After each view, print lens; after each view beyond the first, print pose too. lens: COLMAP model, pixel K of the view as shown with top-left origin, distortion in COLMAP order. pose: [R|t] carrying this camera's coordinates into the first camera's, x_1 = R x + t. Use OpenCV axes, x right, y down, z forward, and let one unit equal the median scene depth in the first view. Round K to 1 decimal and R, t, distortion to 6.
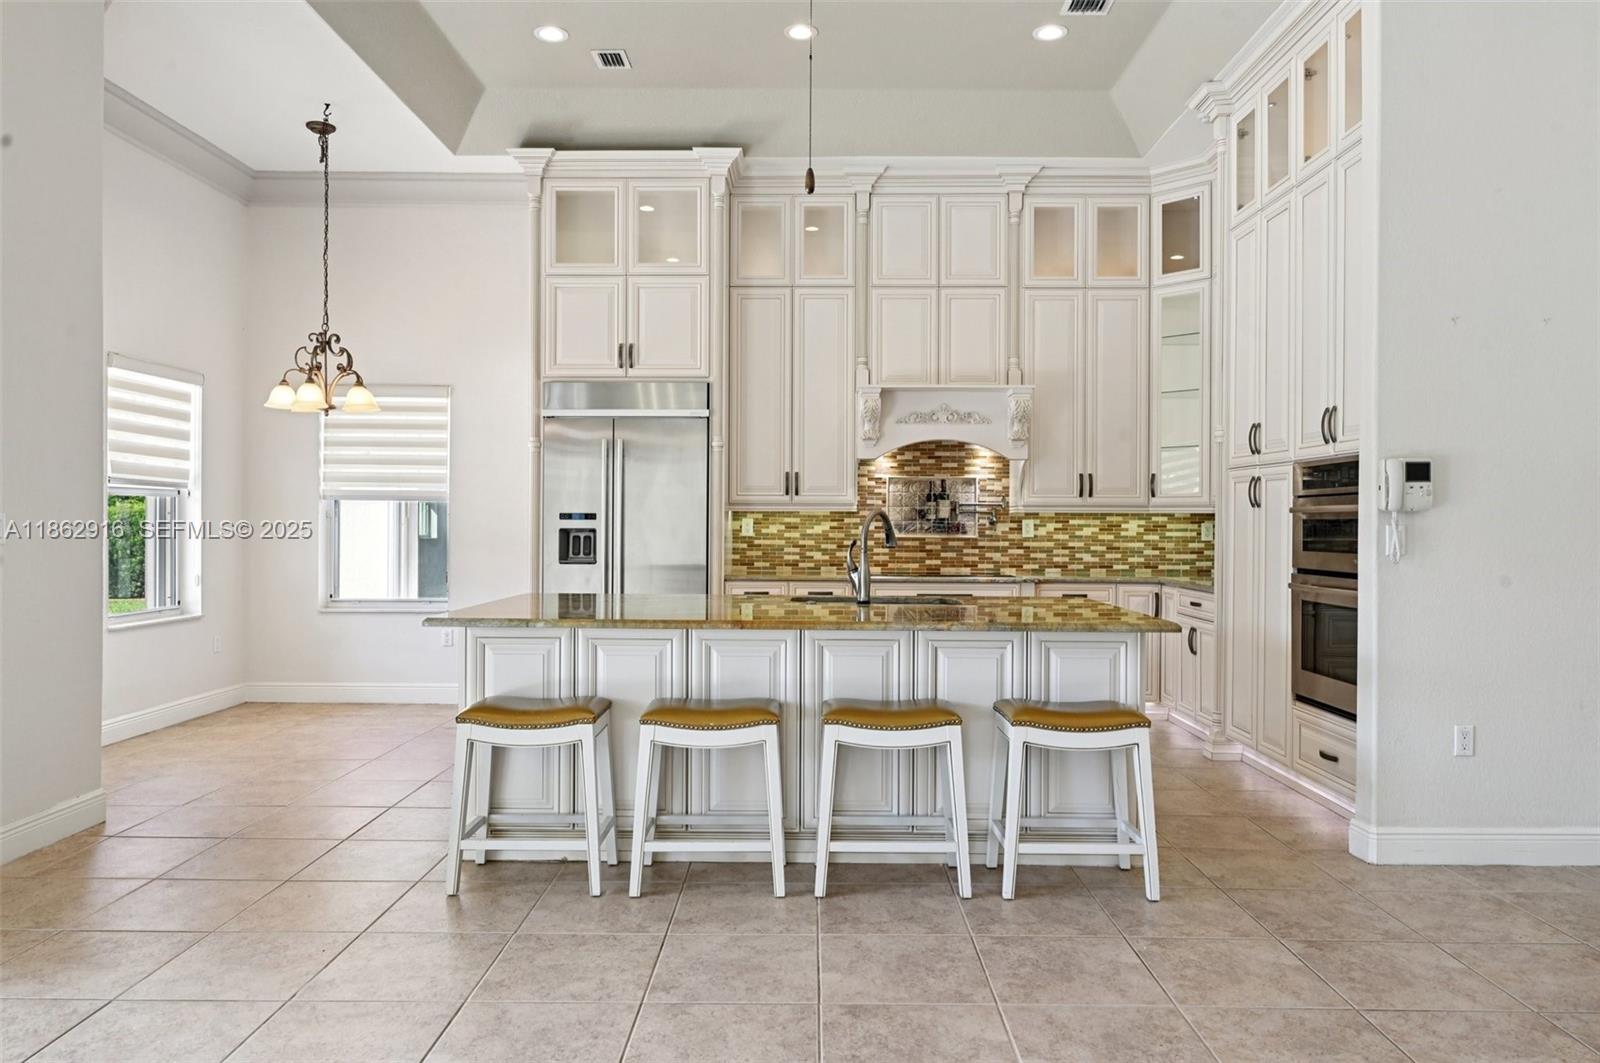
lens RADIAL K [[1072.0, 0, 760.0], [0, 1072.0, 520.6], [0, 0, 1]] dist [0.000764, -0.004719]
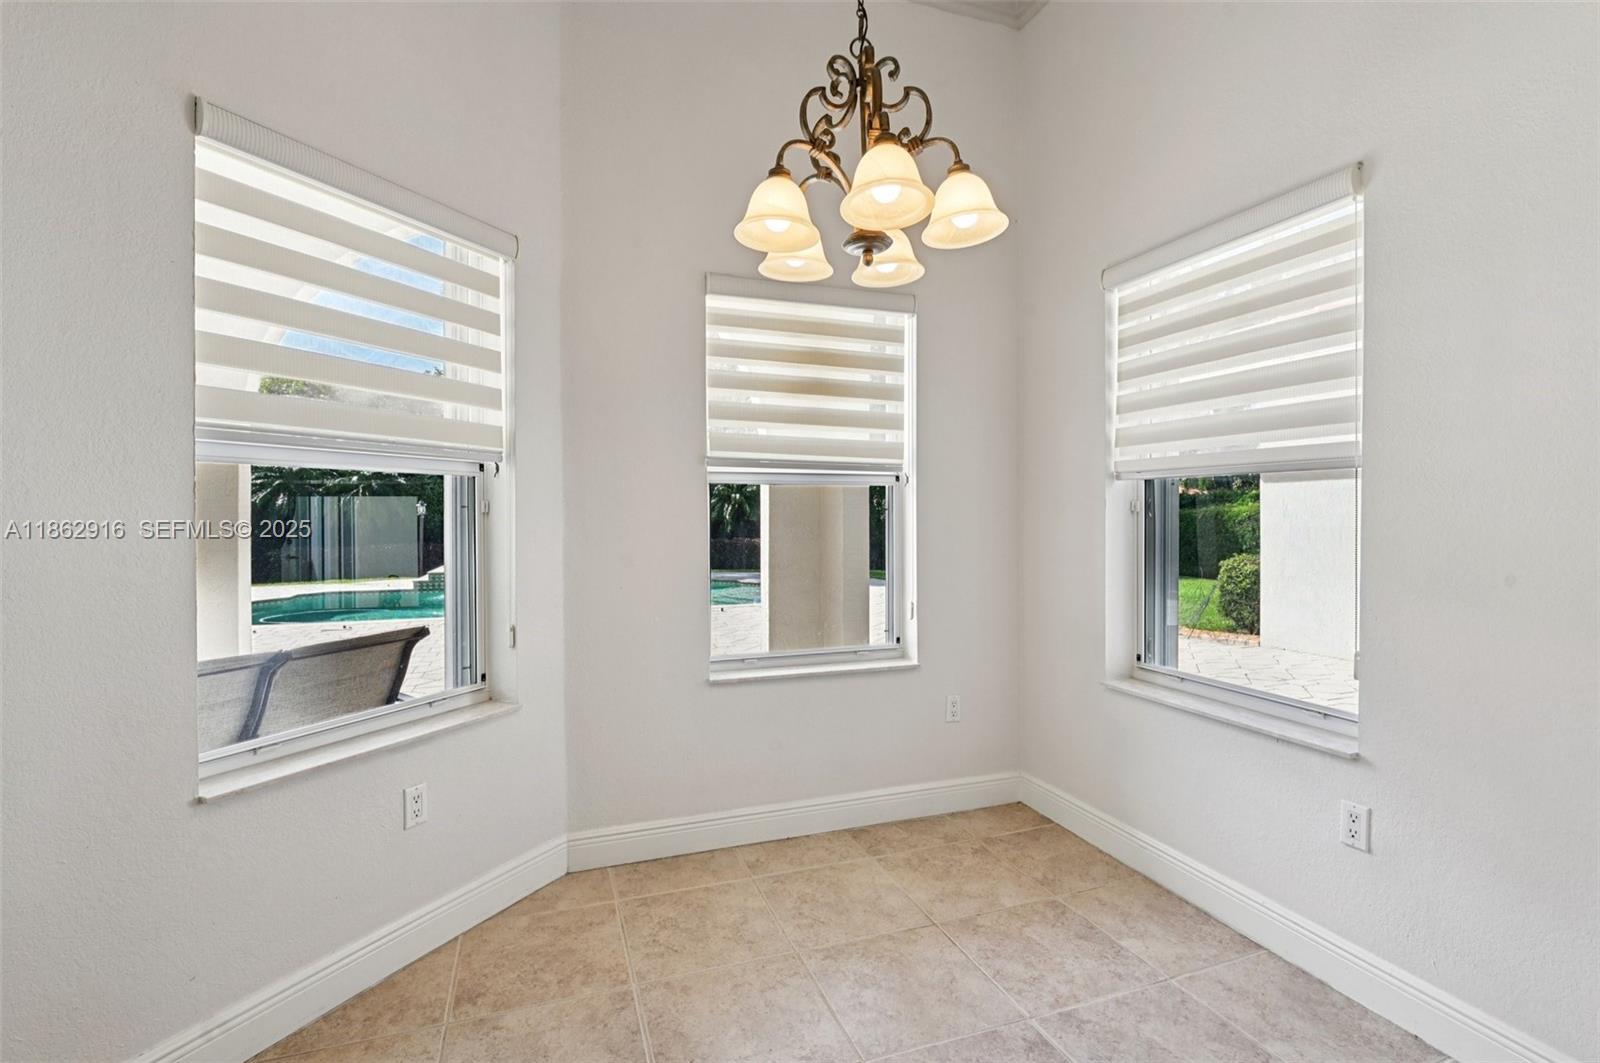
lens RADIAL K [[732.1, 0, 794.6], [0, 732.1, 525.8], [0, 0, 1]] dist [-0.003252, -0.000541]
pose [[0.387927, 0.002859, -0.921686, -0.137864], [0.007474, 0.999953, 0.006248, 0.000354], [0.921660, -0.009313, 0.387887, 0.758136]]
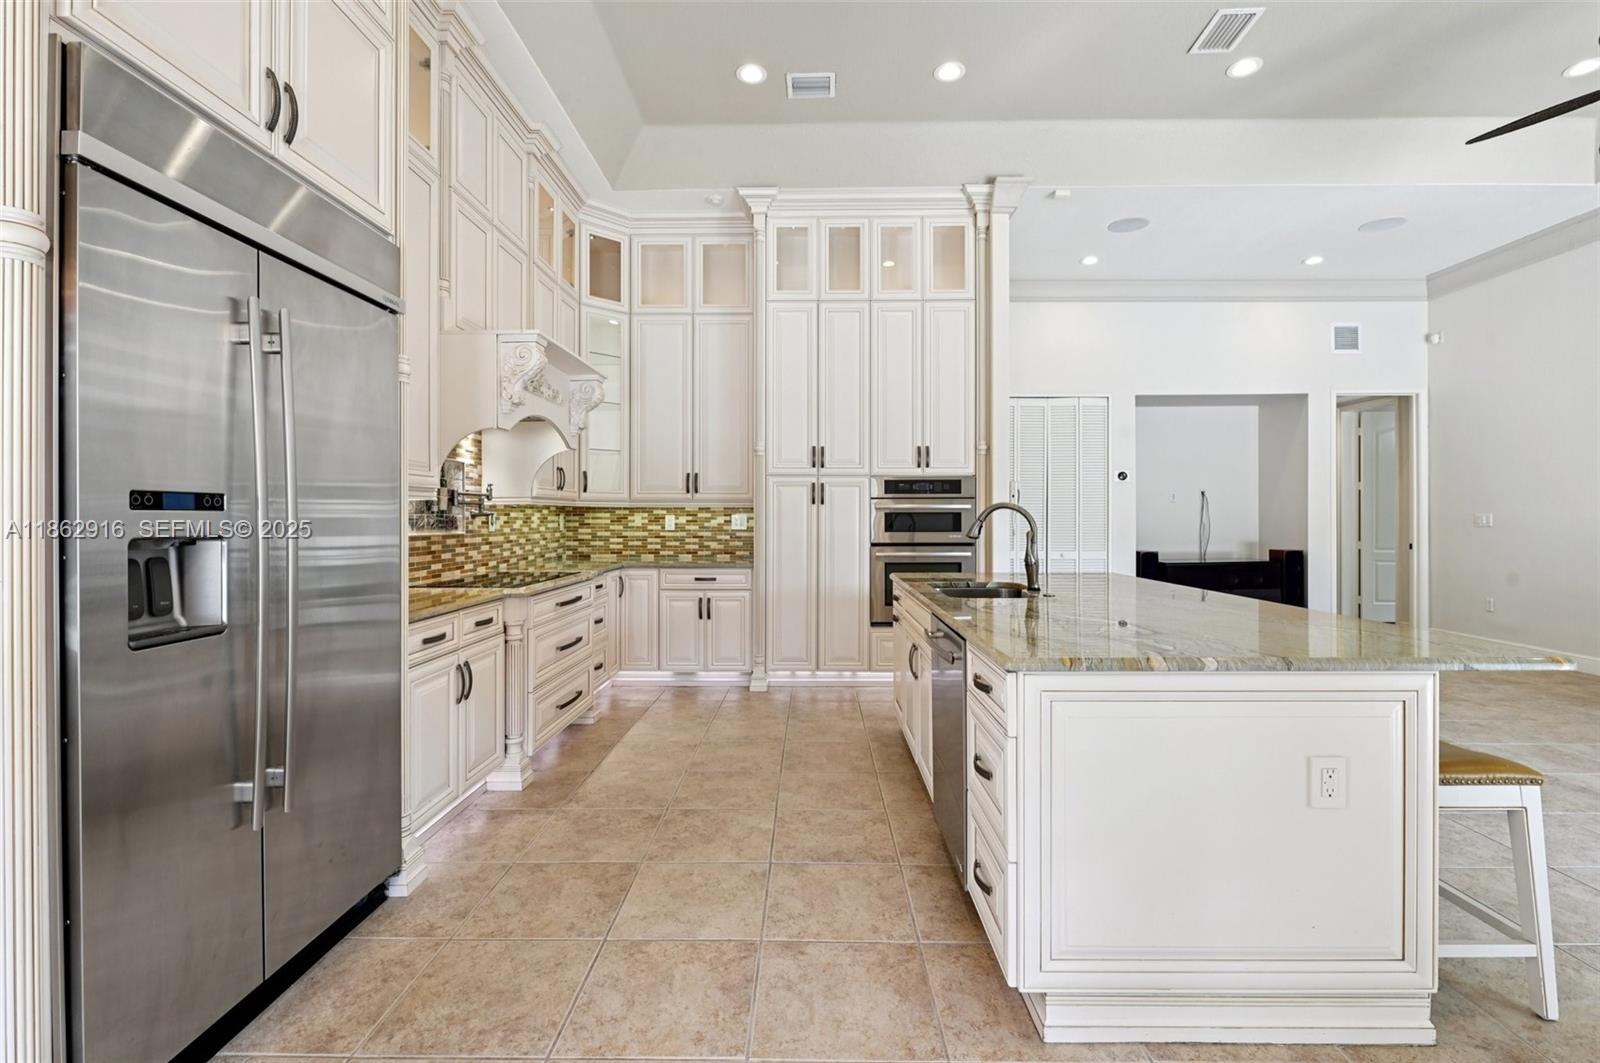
lens RADIAL K [[732.1, 0, 801.5], [0, 732.1, 515.2], [0, 0, 1]] dist [-0.003252, -0.000541]
pose [[-0.034774, -0.002856, 0.999391, -0.394945], [0.000579, 0.999996, 0.002878, 0.000116], [-0.999395, 0.000679, -0.034772, 0.786649]]
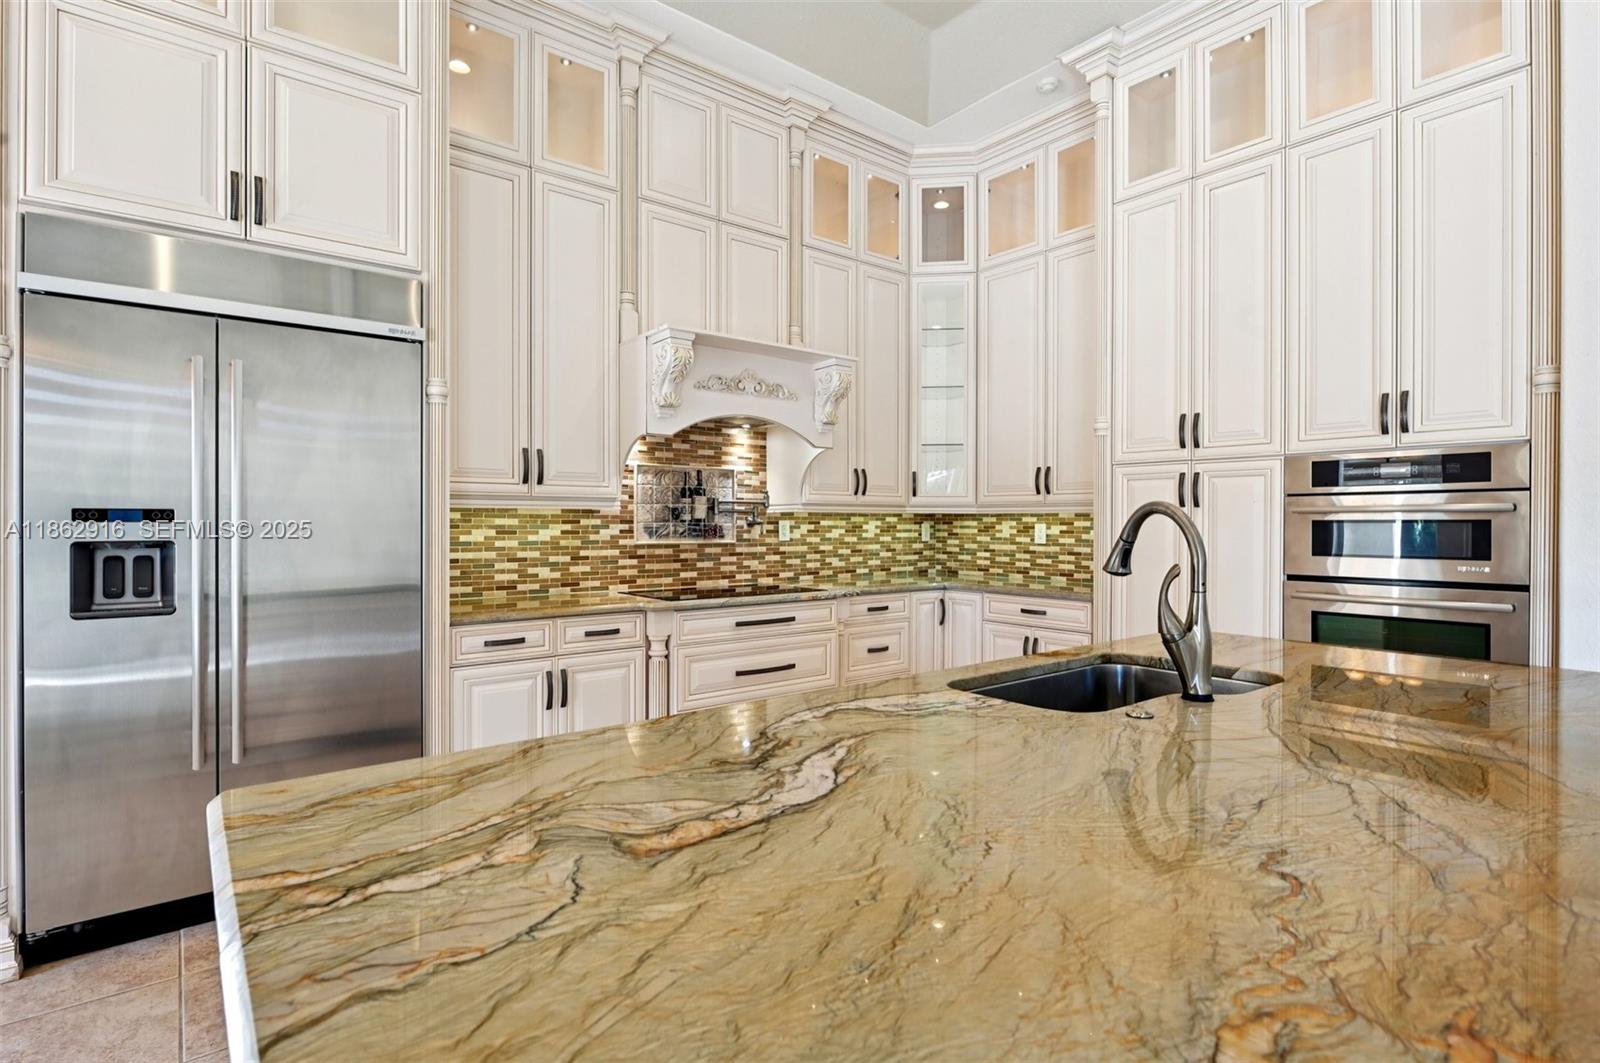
lens RADIAL K [[791.5, 0, 790.1], [0, 791.5, 525.2], [0, 0, 1]] dist [-0.003195, -0.003051]
pose [[0.757868, -0.005652, 0.652383, -0.168574], [0.001786, 0.999977, 0.006588, -0.001258], [-0.652405, -0.003827, 0.757861, 0.532587]]
